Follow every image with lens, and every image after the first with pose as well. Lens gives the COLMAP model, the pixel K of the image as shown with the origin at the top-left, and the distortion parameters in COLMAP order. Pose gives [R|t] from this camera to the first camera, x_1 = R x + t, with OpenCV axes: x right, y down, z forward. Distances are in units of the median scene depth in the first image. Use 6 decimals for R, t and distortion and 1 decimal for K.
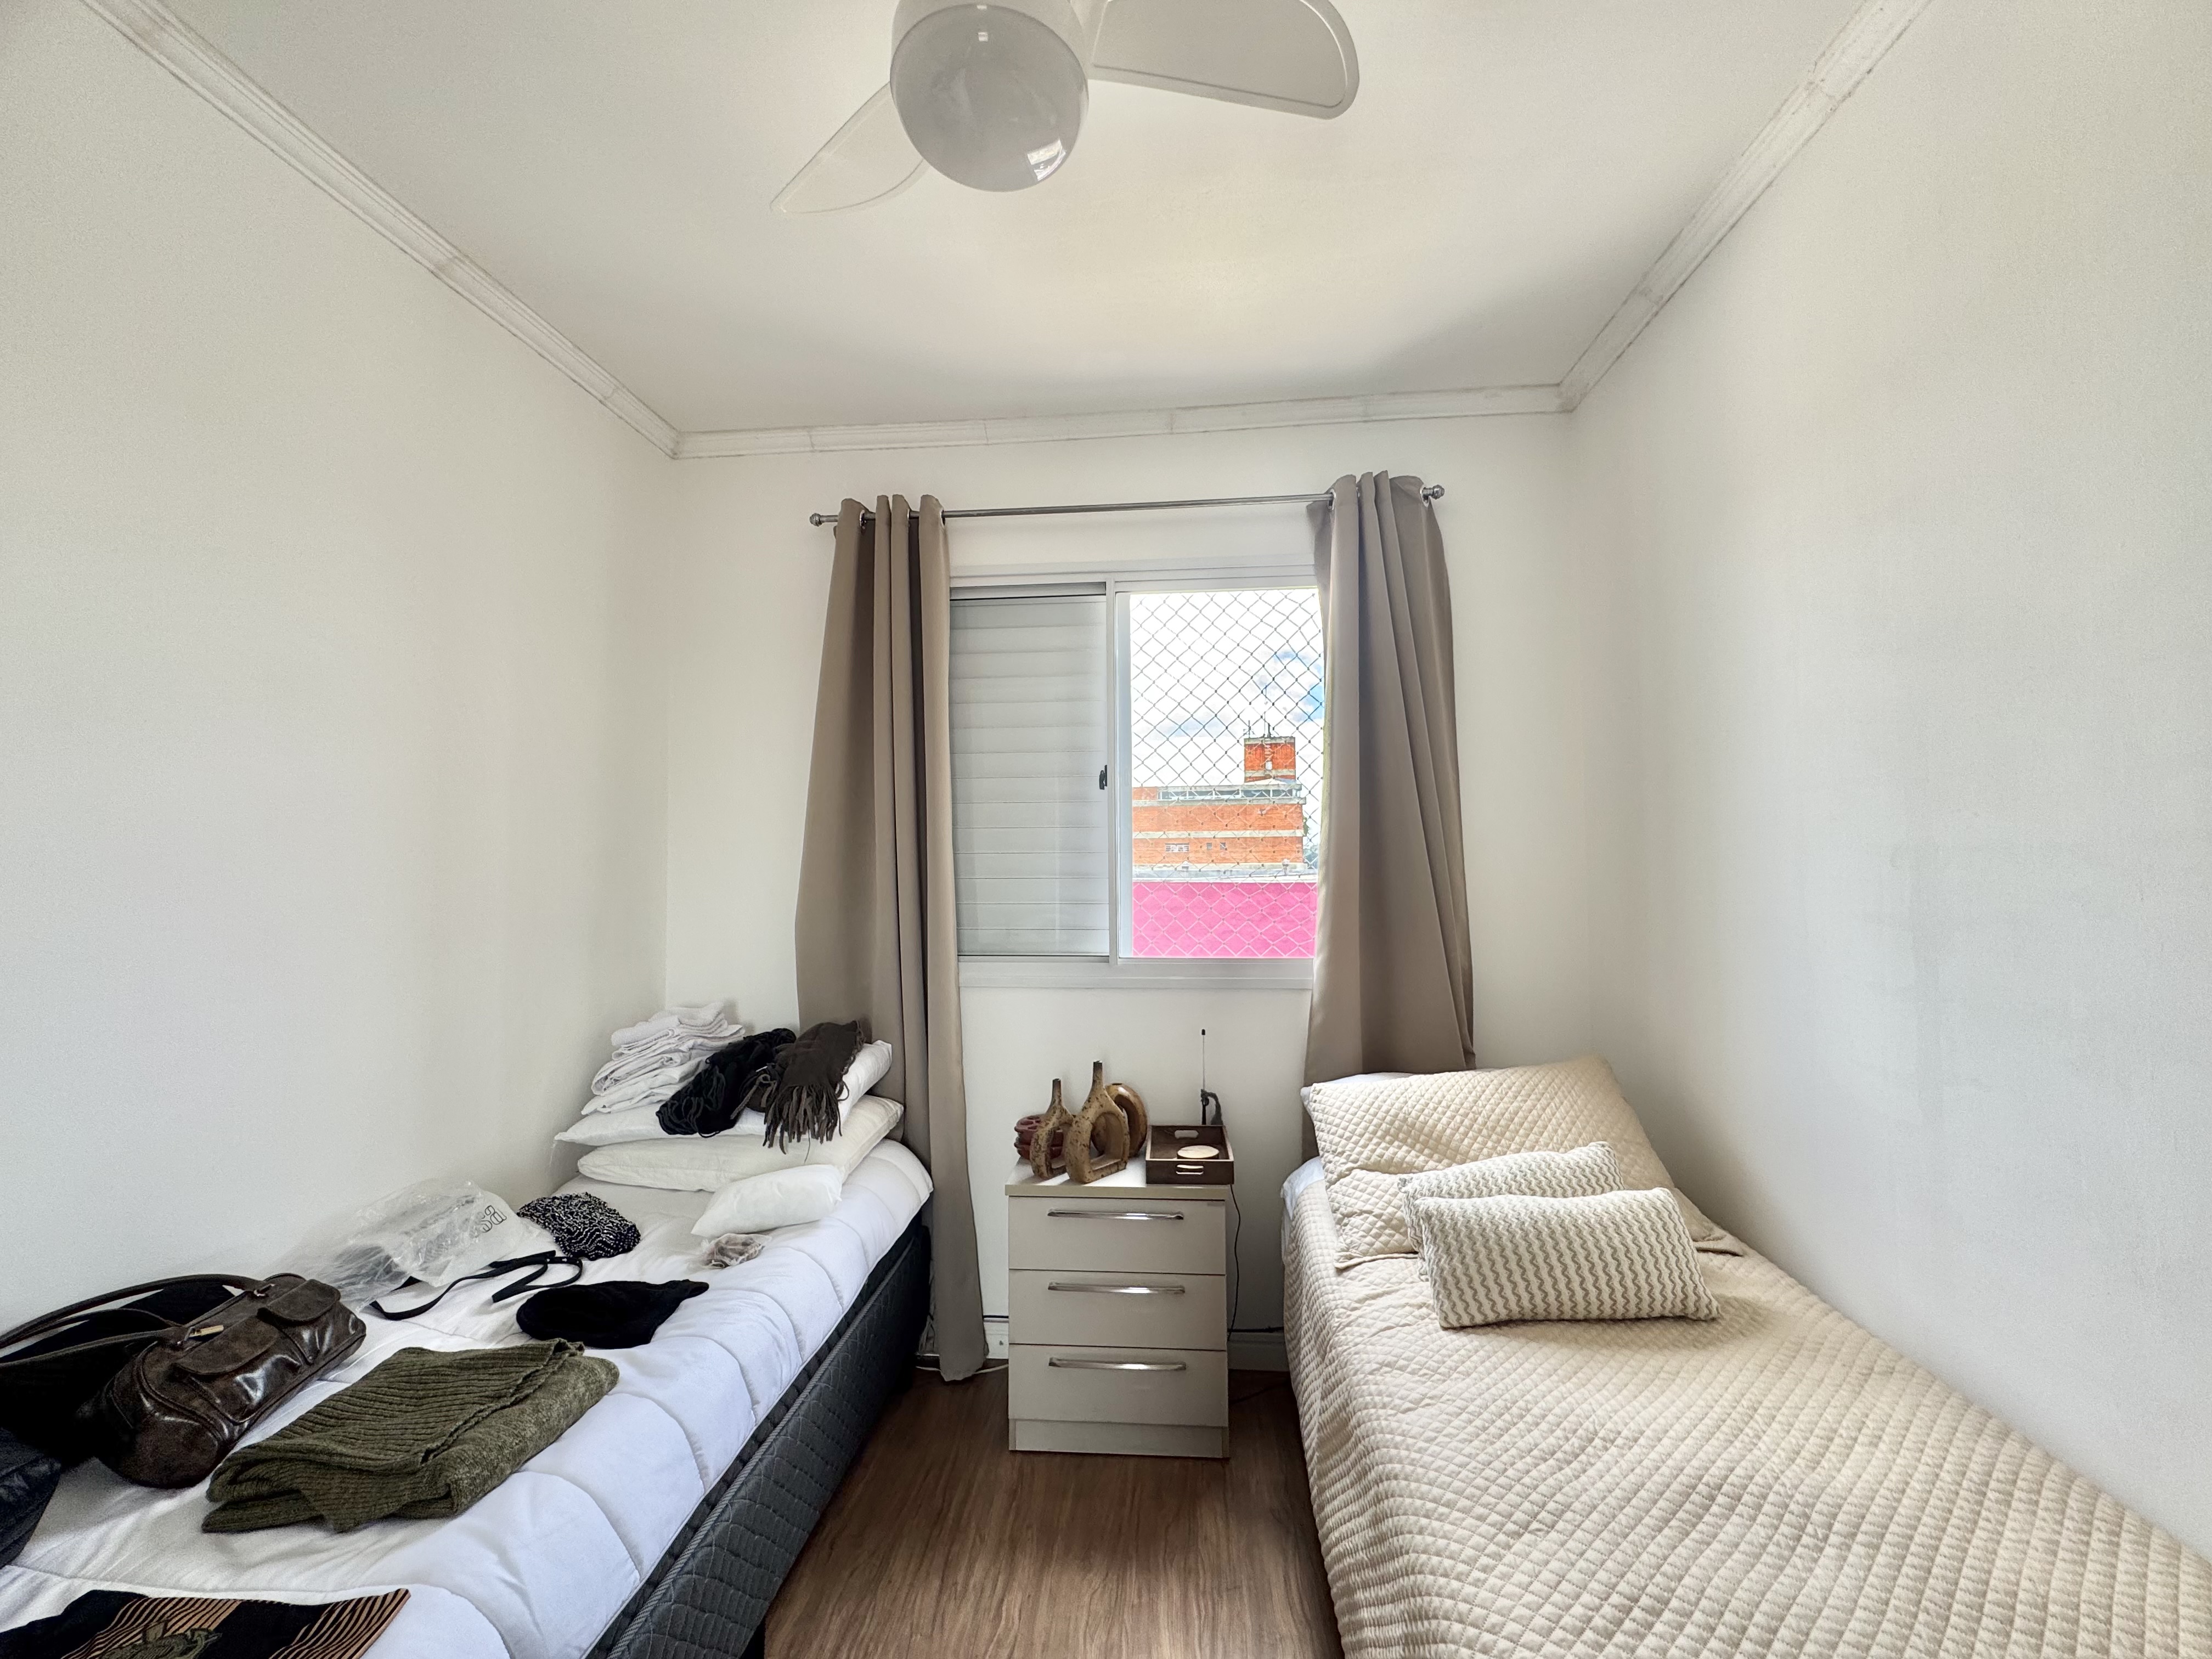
lens RADIAL K [[885.2, 0, 1102.9], [0, 885.2, 824.7], [0, 0, 1]] dist [-0.001716, 0.000510]
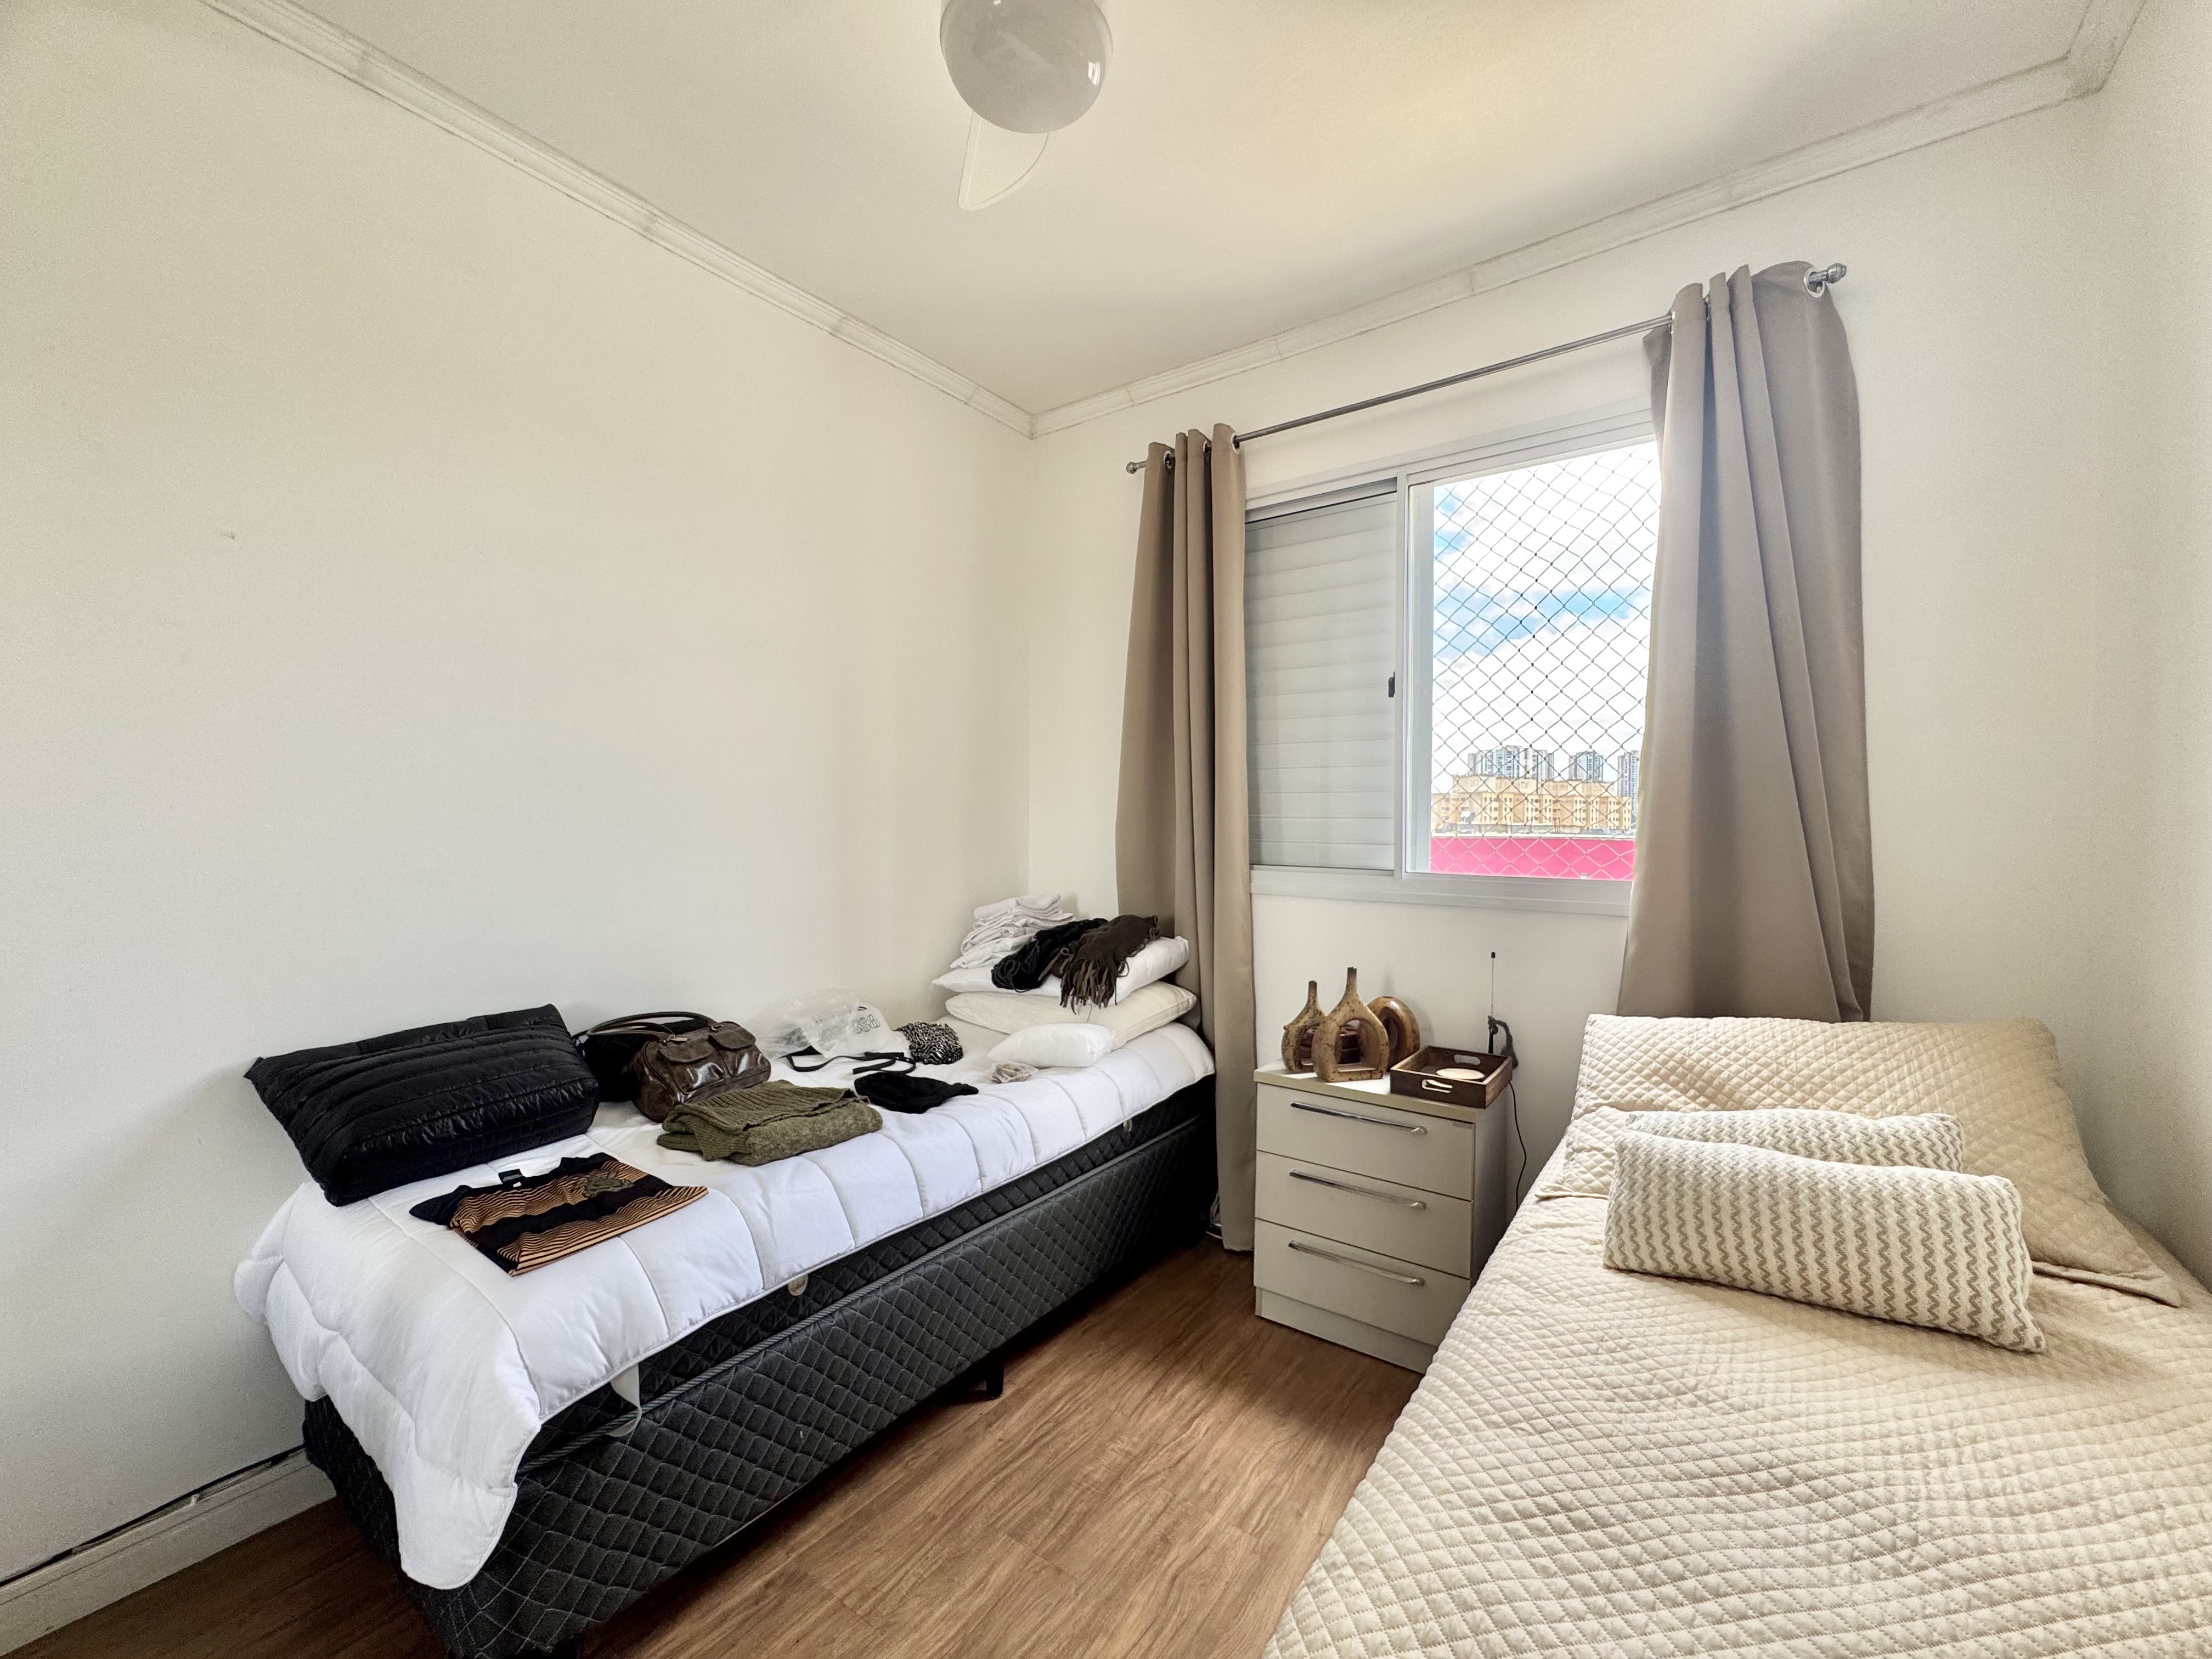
lens RADIAL K [[885.2, 0, 1104.2], [0, 885.2, 826.0], [0, 0, 1]] dist [-0.001716, 0.000510]
pose [[0.857767, 0.017058, -0.513755, 0.279095], [0.008453, 0.998846, 0.047277, 0.063397], [0.513969, -0.044895, 0.856633, 0.013873]]
